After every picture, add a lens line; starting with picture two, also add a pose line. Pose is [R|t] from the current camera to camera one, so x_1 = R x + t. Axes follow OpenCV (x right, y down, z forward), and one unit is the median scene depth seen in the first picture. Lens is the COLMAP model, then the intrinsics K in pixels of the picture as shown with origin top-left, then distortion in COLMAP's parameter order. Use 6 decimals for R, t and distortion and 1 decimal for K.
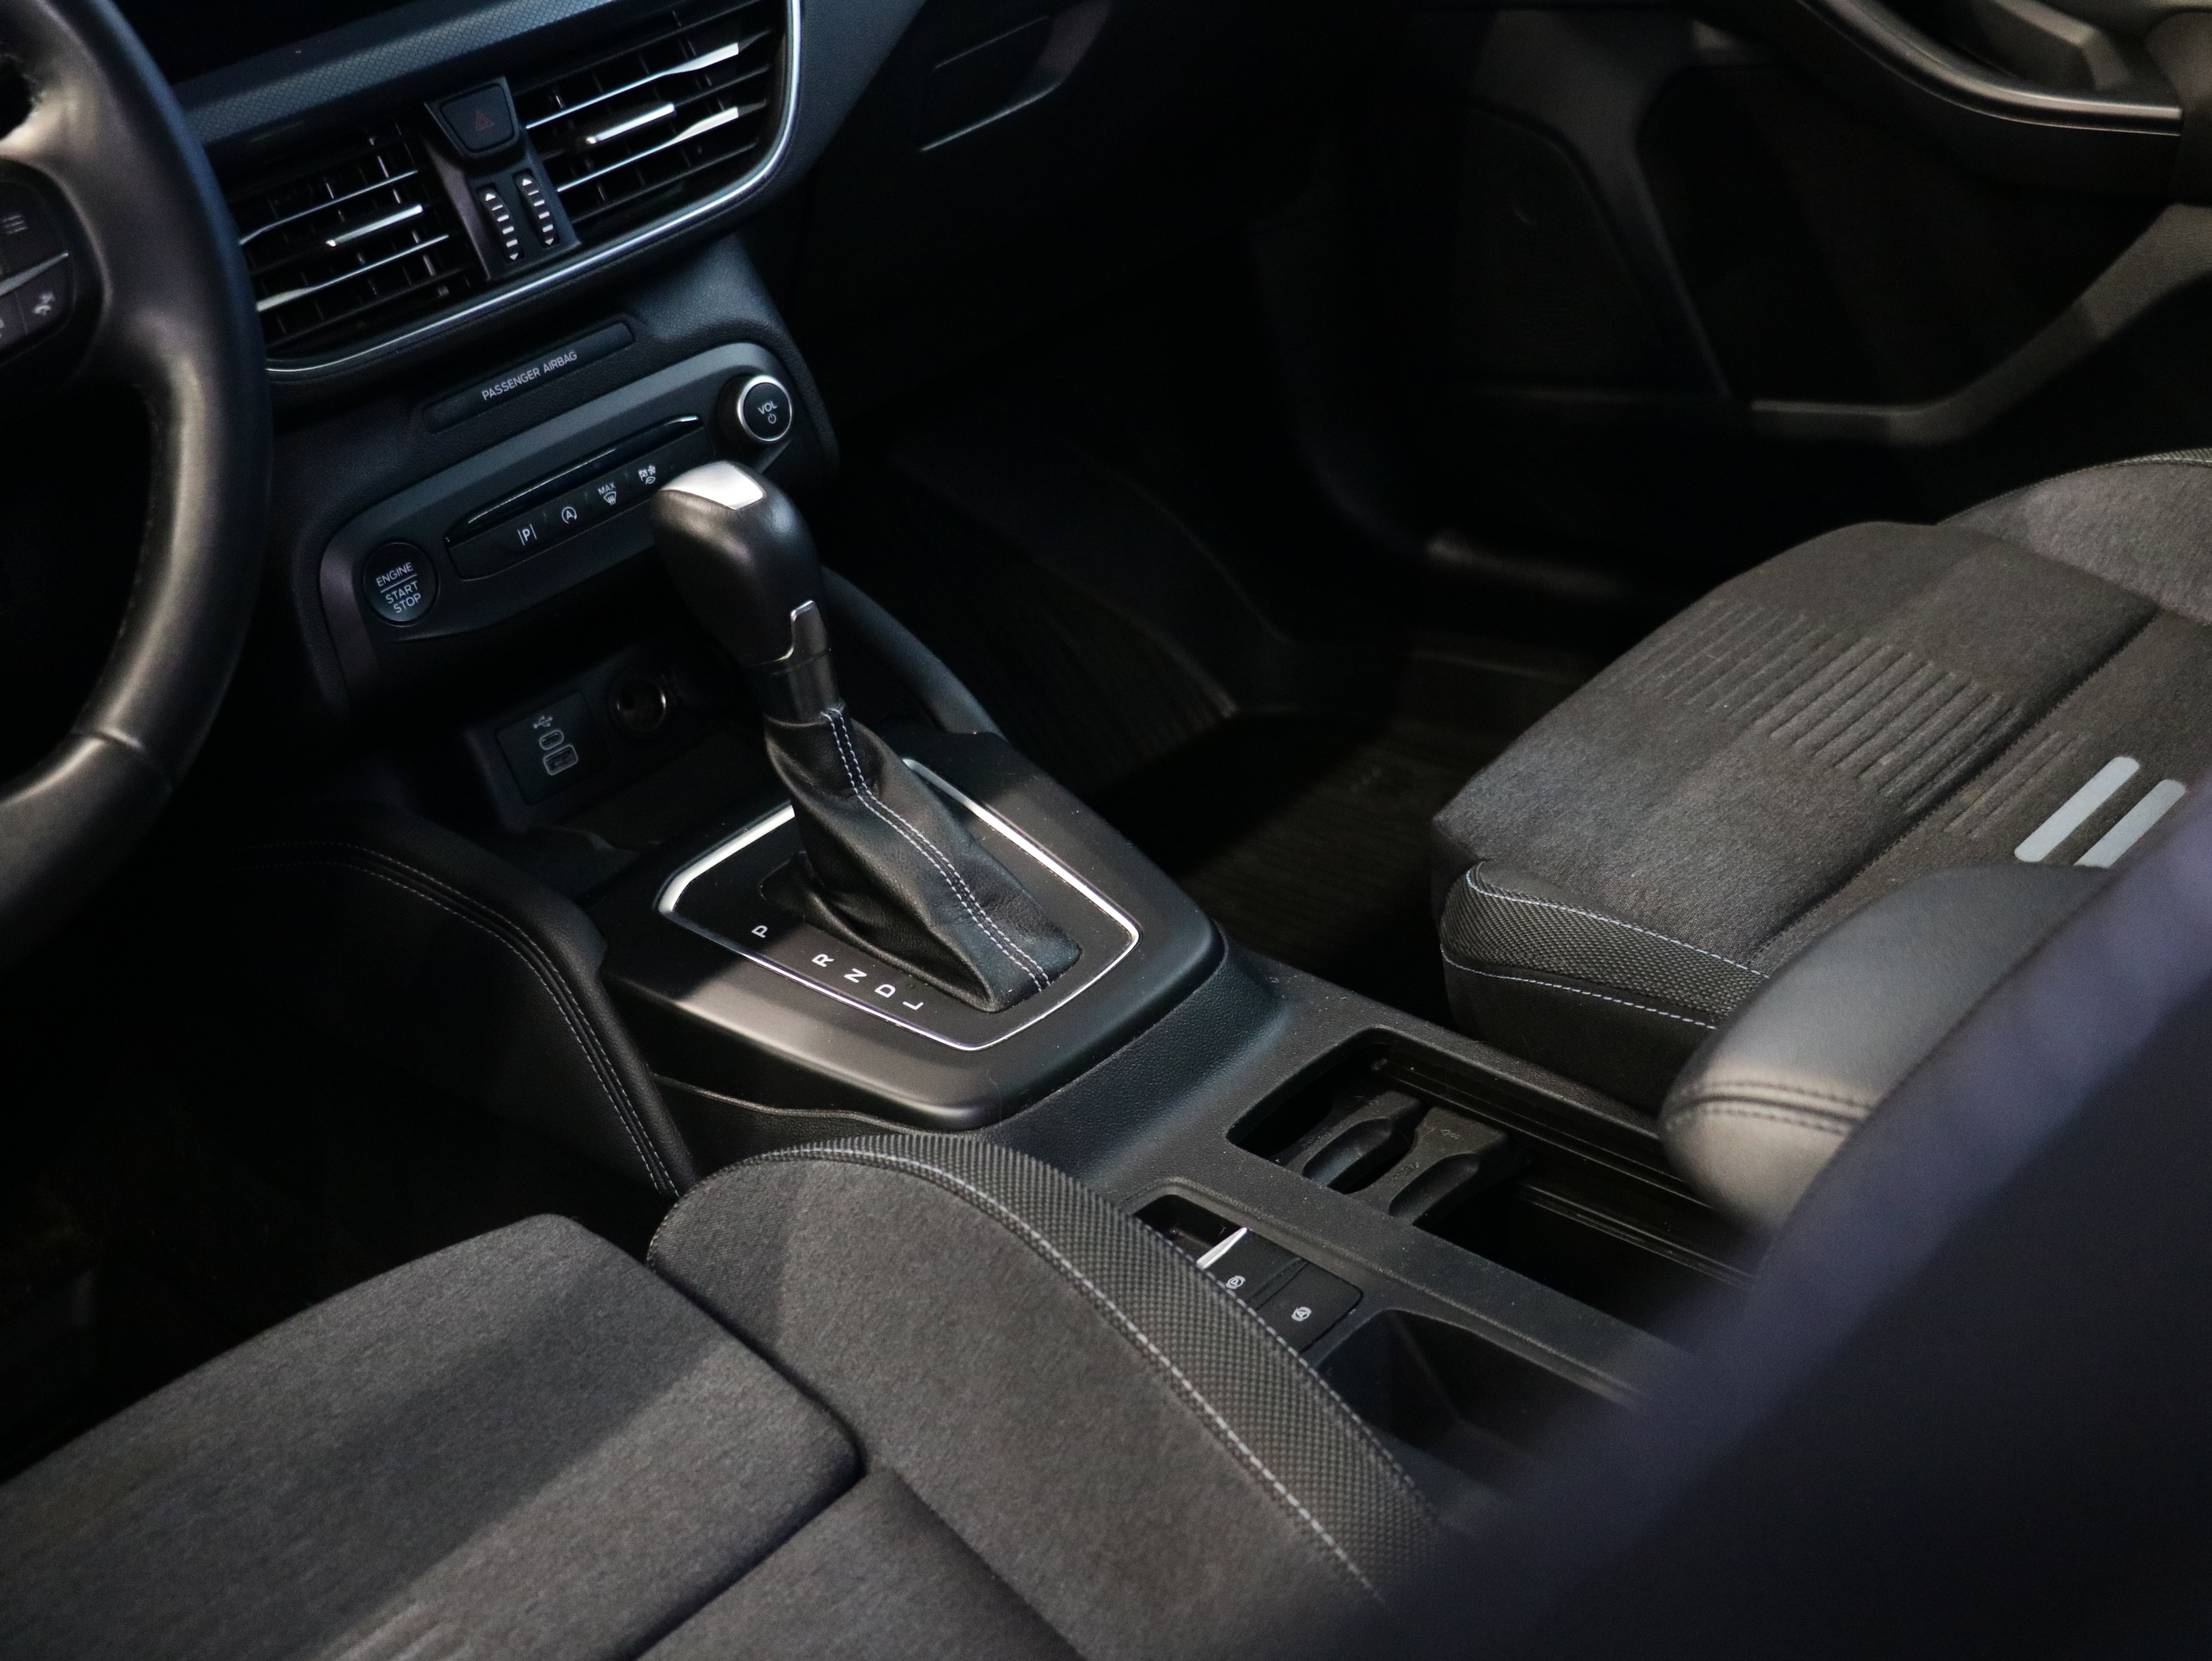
lens RADIAL K [[3002.3, 0, 1106.0], [0, 3002.3, 830.5], [0, 0, 1]] dist [0.009400, -0.032831]
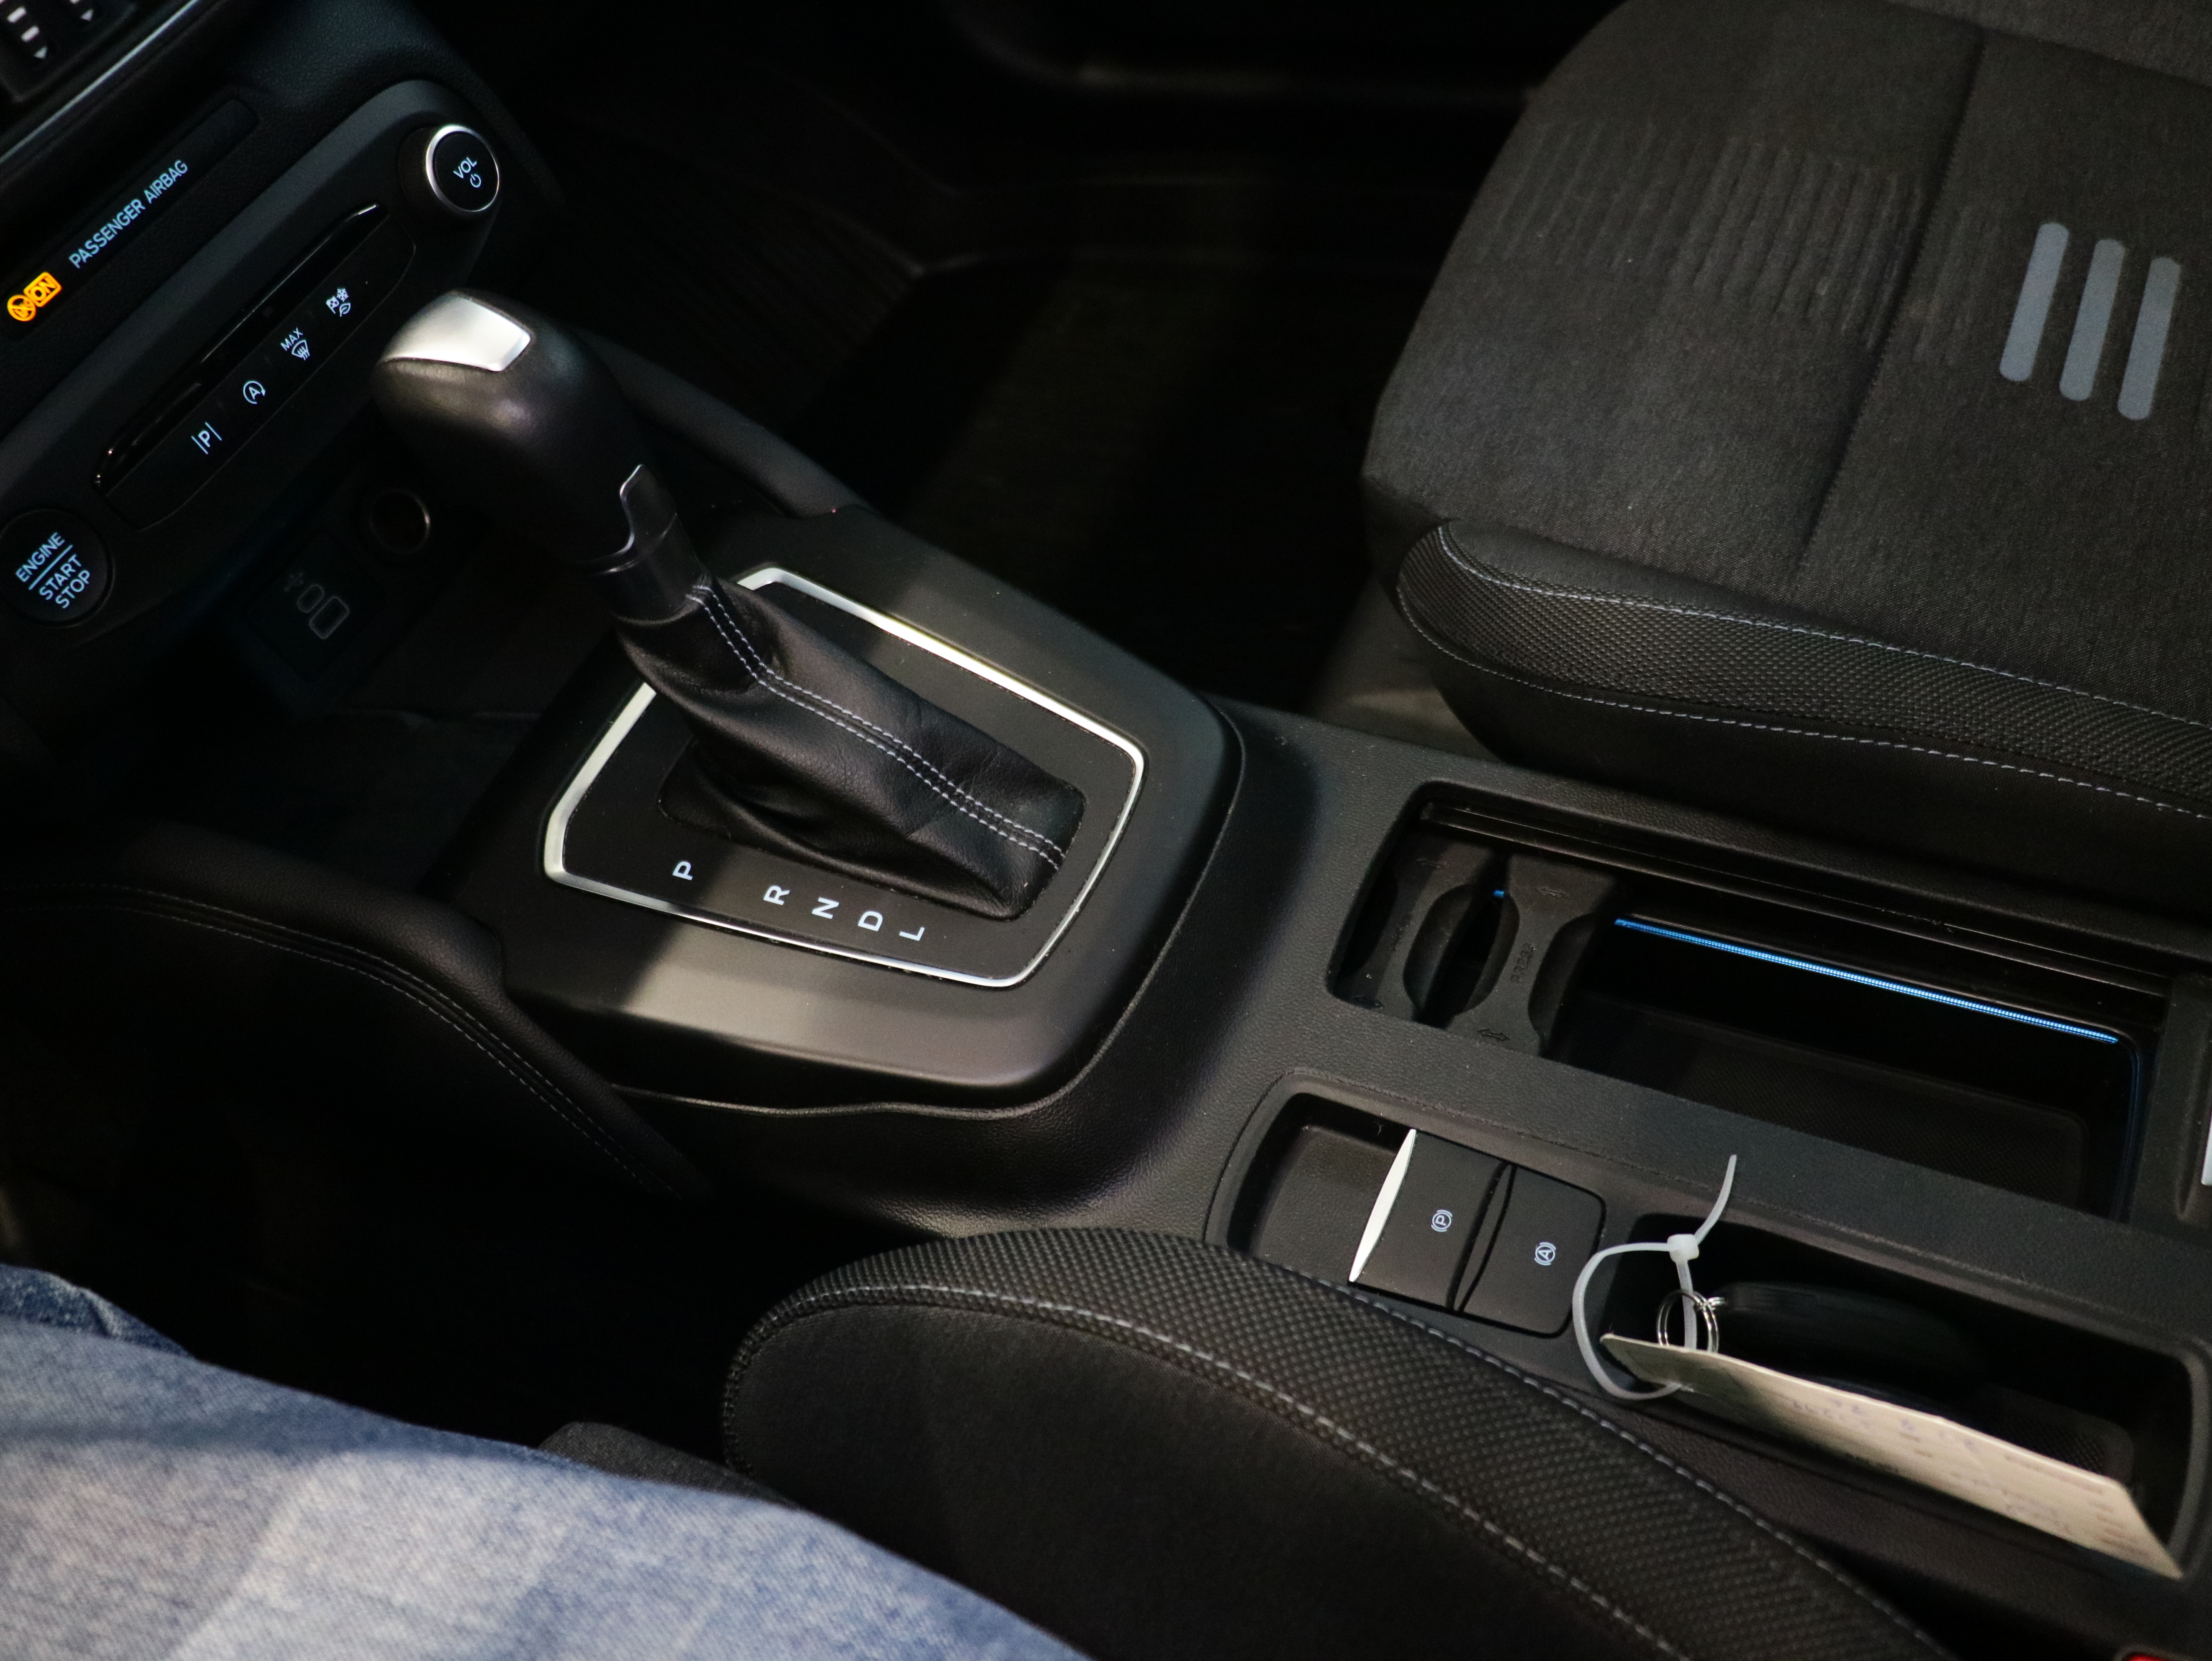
lens RADIAL K [[1995.3, 0, 1106.0], [0, 1995.3, 830.5], [0, 0, 1]] dist [-0.009403, 0.008010]
pose [[0.953514, -0.267979, 0.137836, -0.078753], [0.212625, 0.922402, 0.322438, -0.123703], [-0.213546, -0.278142, 0.936502, 0.486844]]
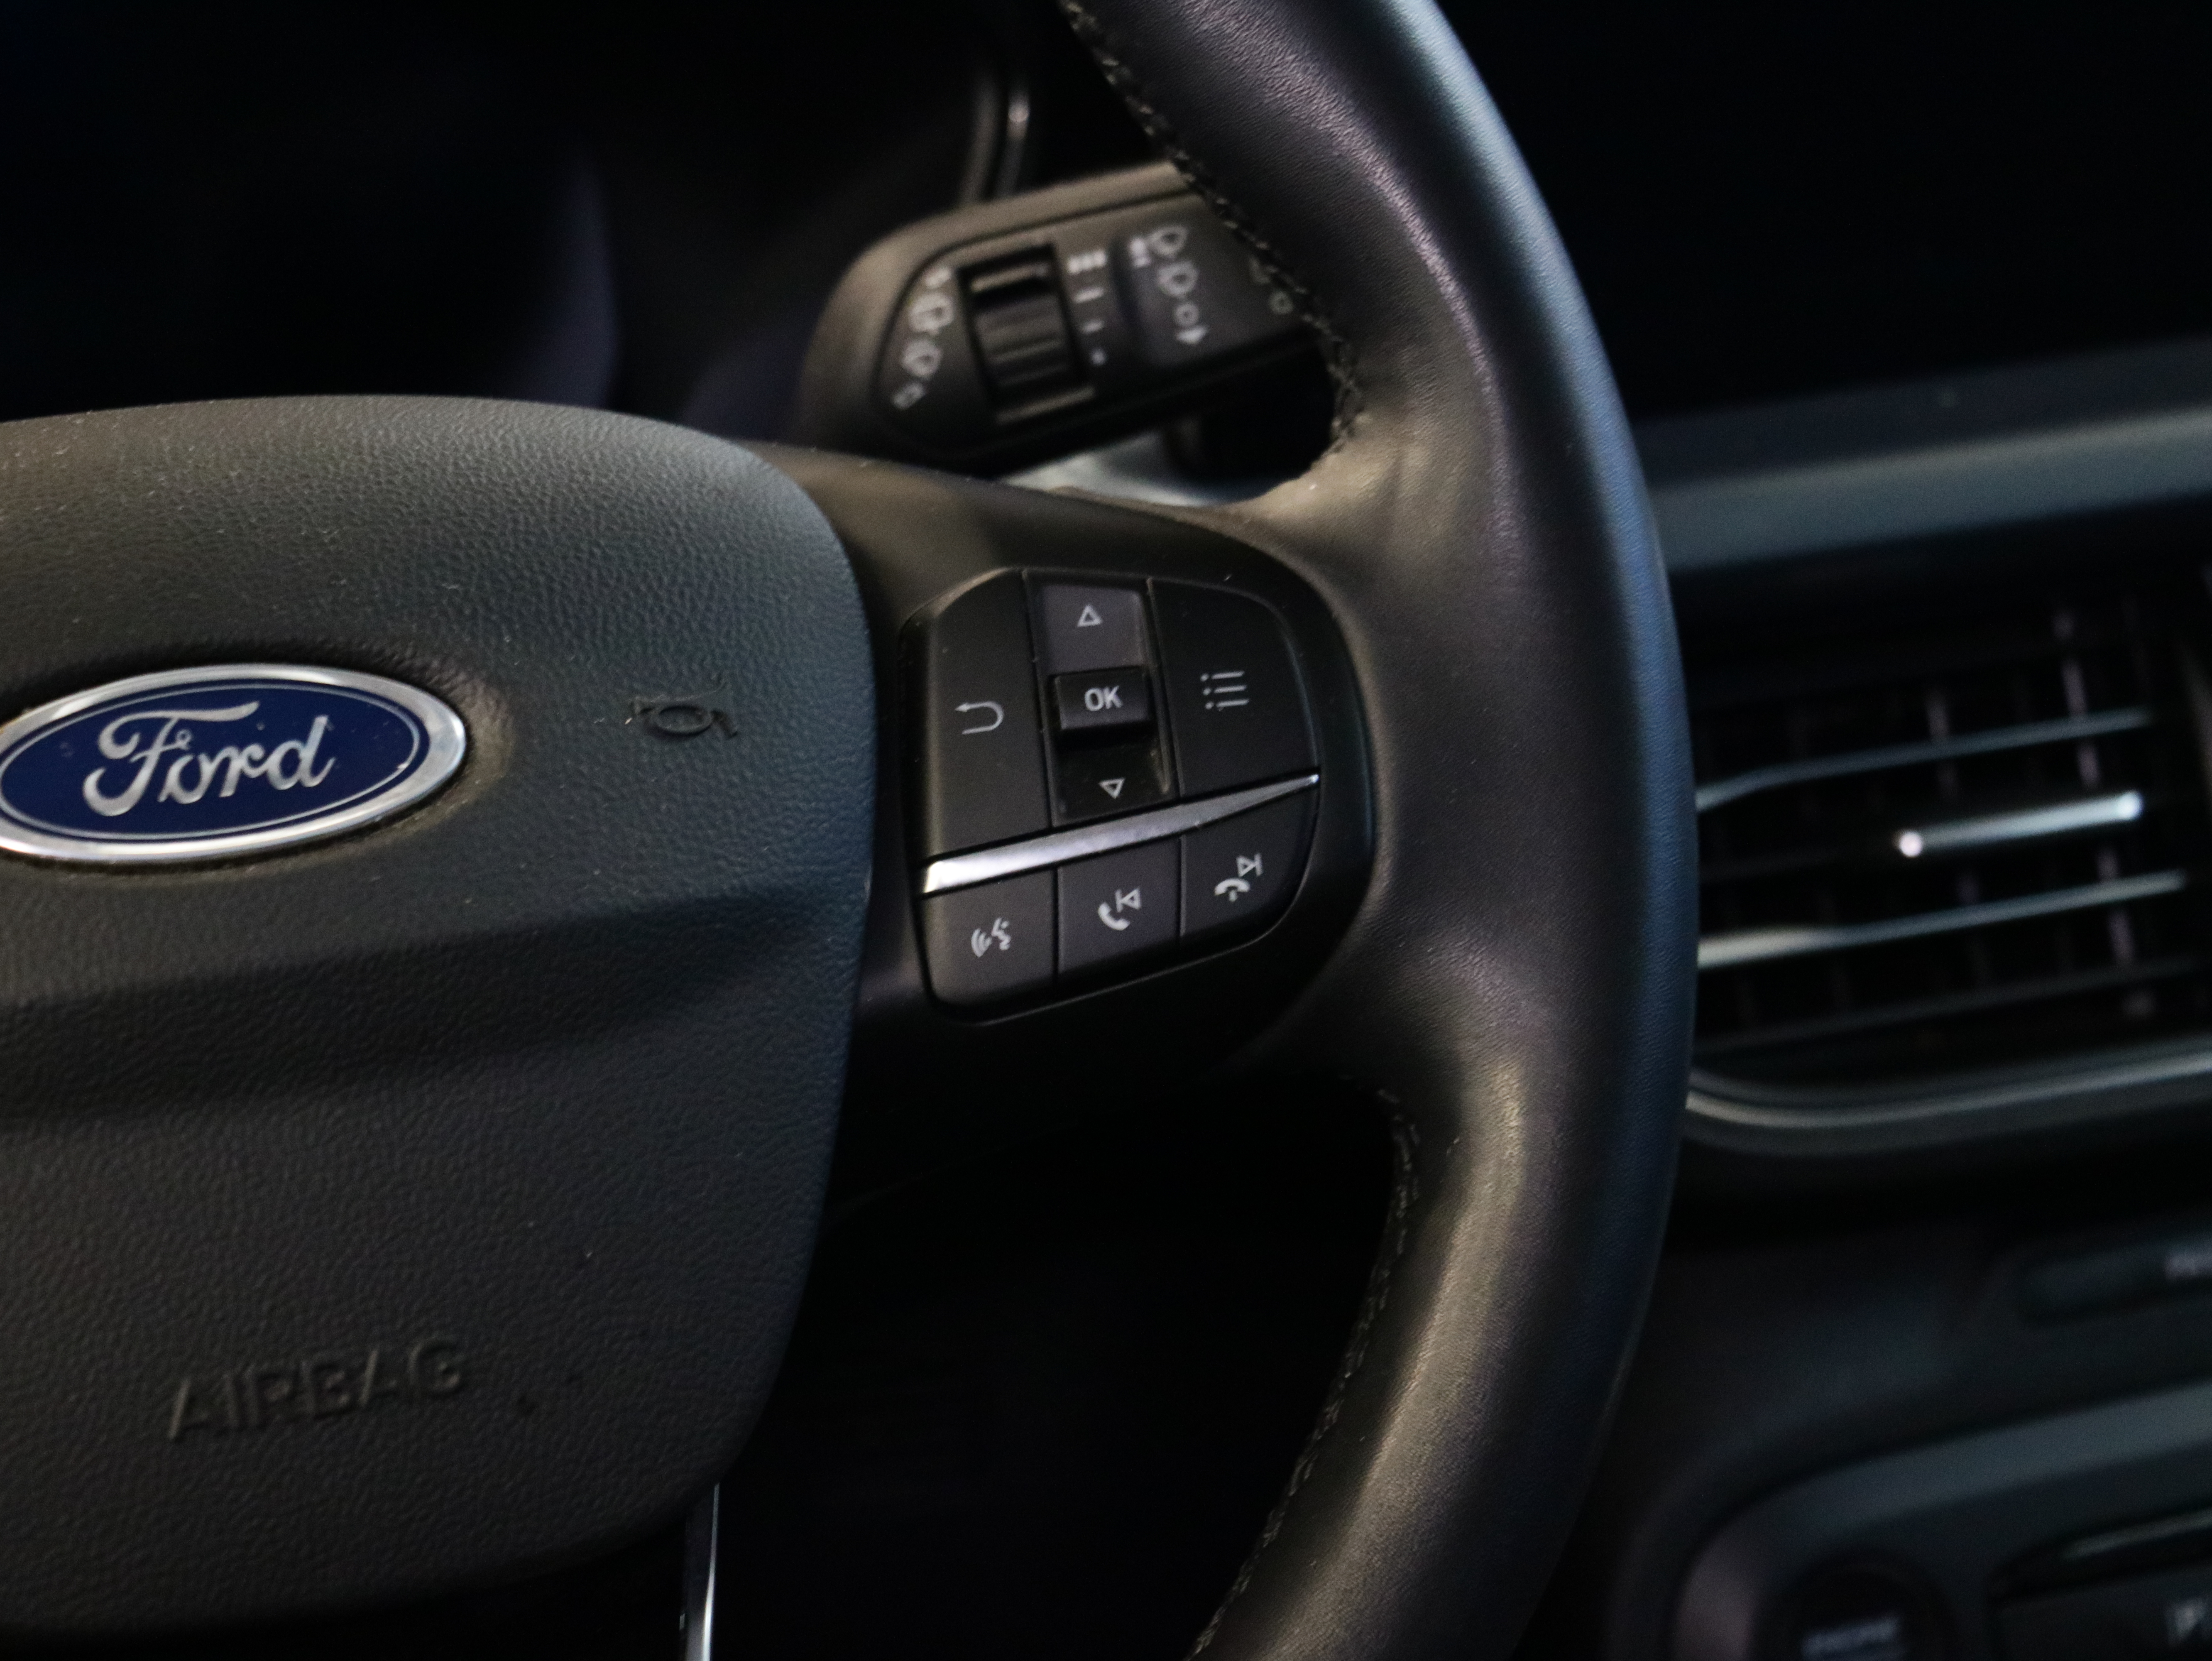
lens RADIAL K [[8119.4, 0, 1105.1], [0, 8119.4, 892.2], [0, 0, 1]] dist [0.250562, -4.570406]
pose [[0.917606, 0.208715, -0.338285, 0.024049], [-0.266733, 0.954306, -0.134733, -0.005540], [0.294706, 0.213864, 0.931349, -0.086565]]
